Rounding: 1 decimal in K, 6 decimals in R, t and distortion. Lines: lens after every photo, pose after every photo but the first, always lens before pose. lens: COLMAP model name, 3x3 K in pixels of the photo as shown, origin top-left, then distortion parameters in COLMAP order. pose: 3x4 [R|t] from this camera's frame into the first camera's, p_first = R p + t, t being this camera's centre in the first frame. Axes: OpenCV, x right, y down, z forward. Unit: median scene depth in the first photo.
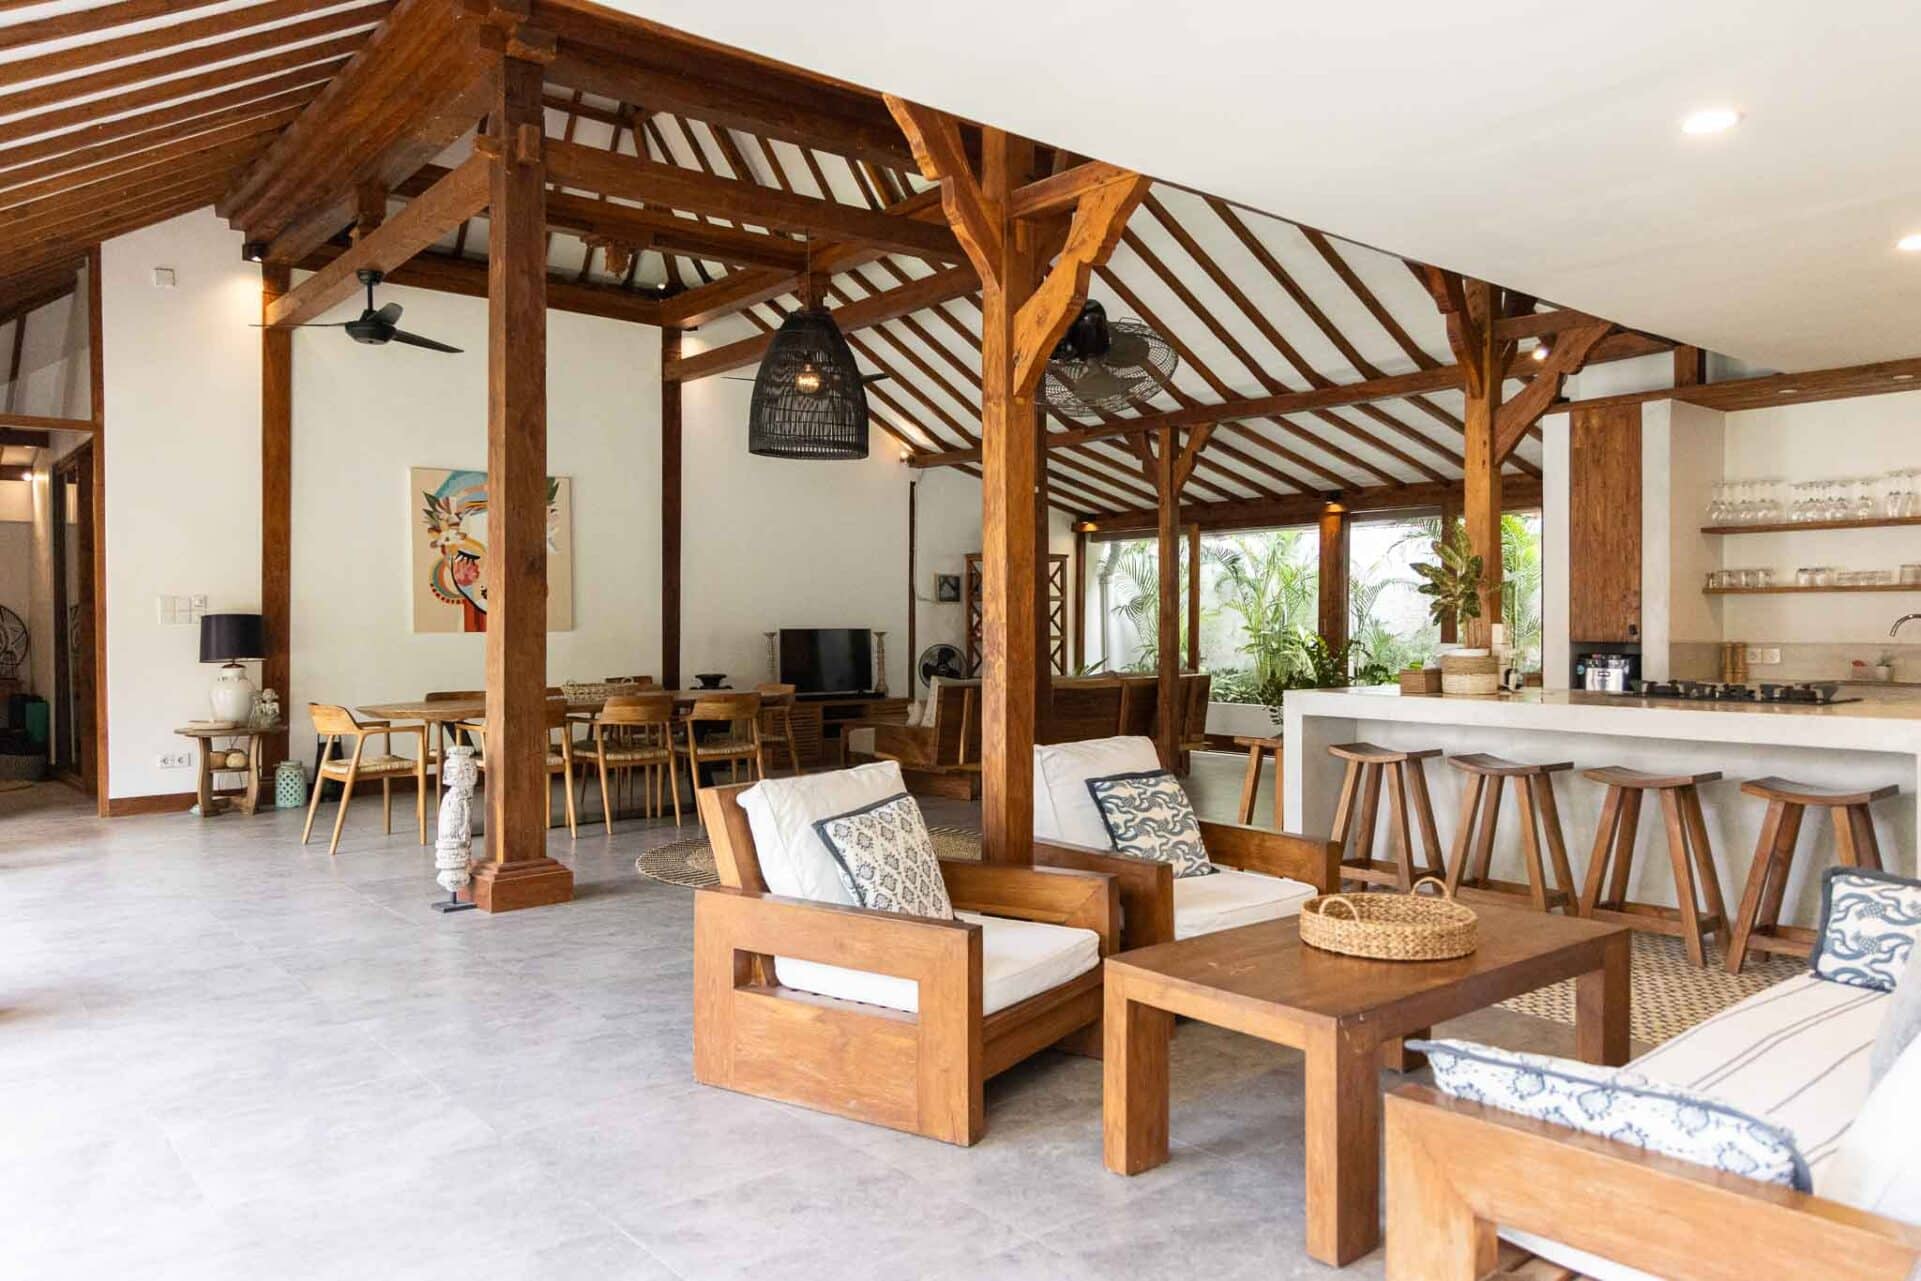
lens RADIAL K [[1303.0, 0, 949.8], [0, 1303.0, 642.9], [0, 0, 1]] dist [-0.005449, 0.001242]
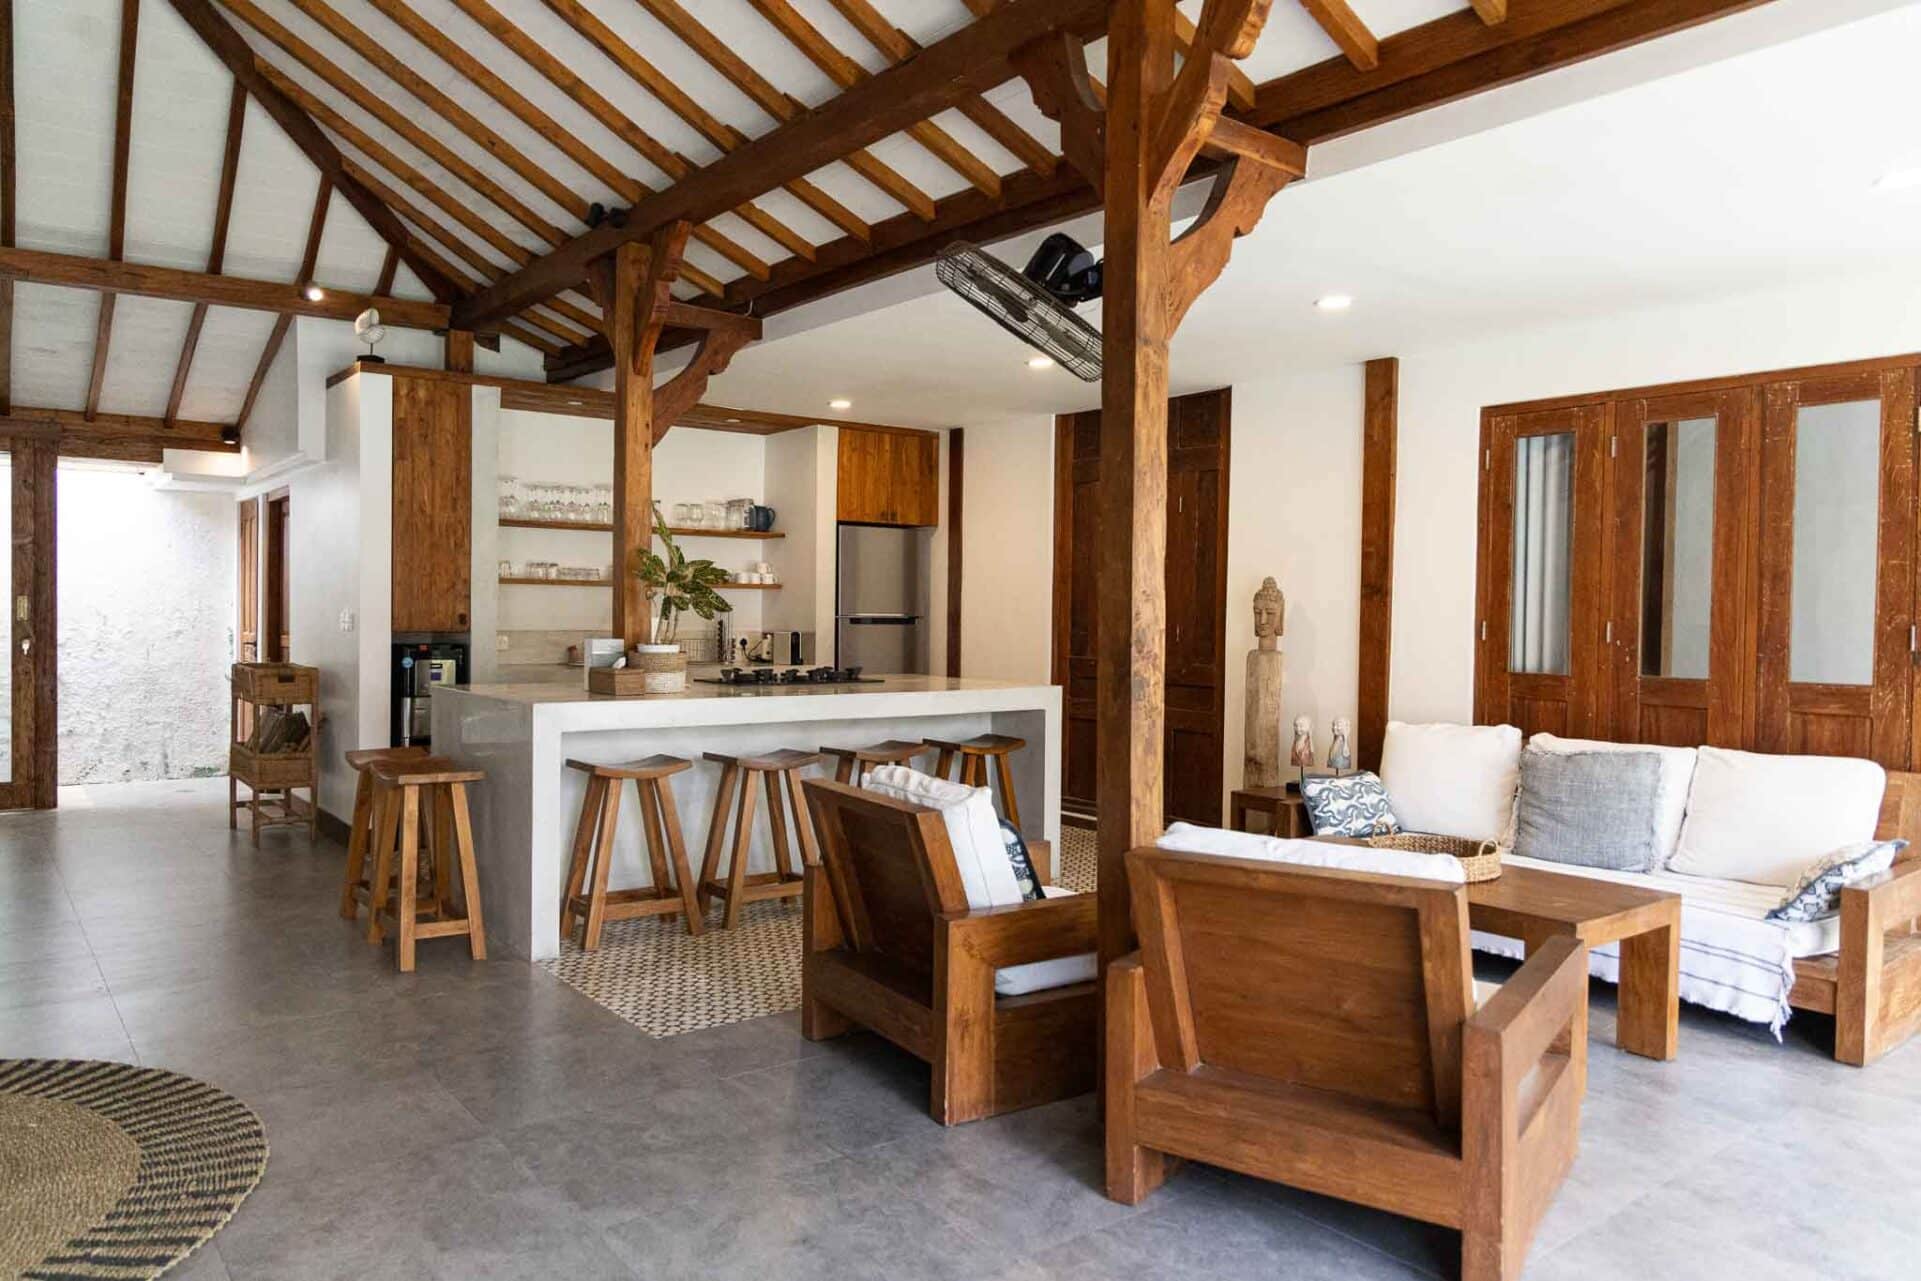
lens RADIAL K [[1303.0, 0, 949.8], [0, 1303.0, 629.0], [0, 0, 1]] dist [-0.005449, 0.001242]
pose [[0.023760, -0.012516, 0.999639, -0.428105], [0.002221, 0.999920, 0.012466, -0.014523], [-0.999715, 0.001924, 0.023786, 0.624193]]
